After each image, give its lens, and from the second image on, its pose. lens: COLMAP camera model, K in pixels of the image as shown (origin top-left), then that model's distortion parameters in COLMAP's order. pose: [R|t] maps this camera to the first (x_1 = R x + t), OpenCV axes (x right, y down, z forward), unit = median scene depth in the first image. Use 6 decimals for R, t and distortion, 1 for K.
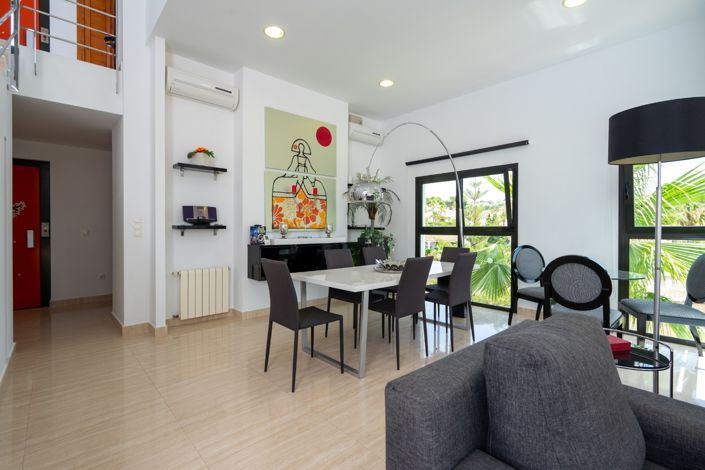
lens RADIAL K [[332.5, 0, 352.3], [0, 332.5, 230.6], [0, 0, 1]] dist [0.000719, 0.000311]
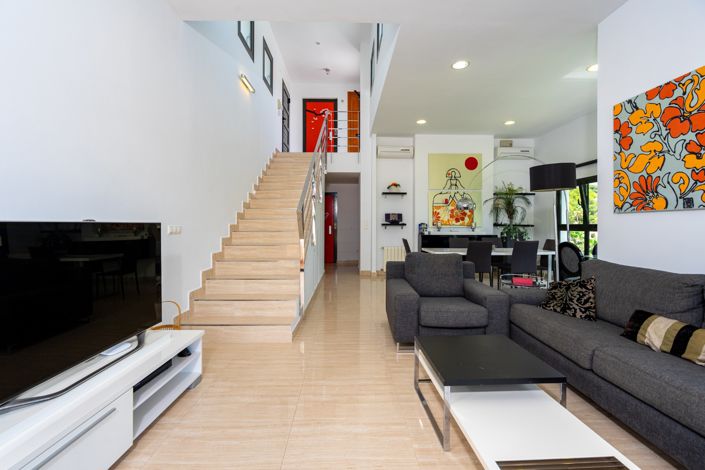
lens RADIAL K [[321.8, 0, 346.0], [0, 321.8, 236.6], [0, 0, 1]] dist [0.001496, 0.000454]
pose [[0.747239, 0.025340, -0.664072, 0.513721], [-0.007218, 0.999523, 0.030018, 0.005216], [0.664516, -0.017638, 0.747066, -0.506358]]
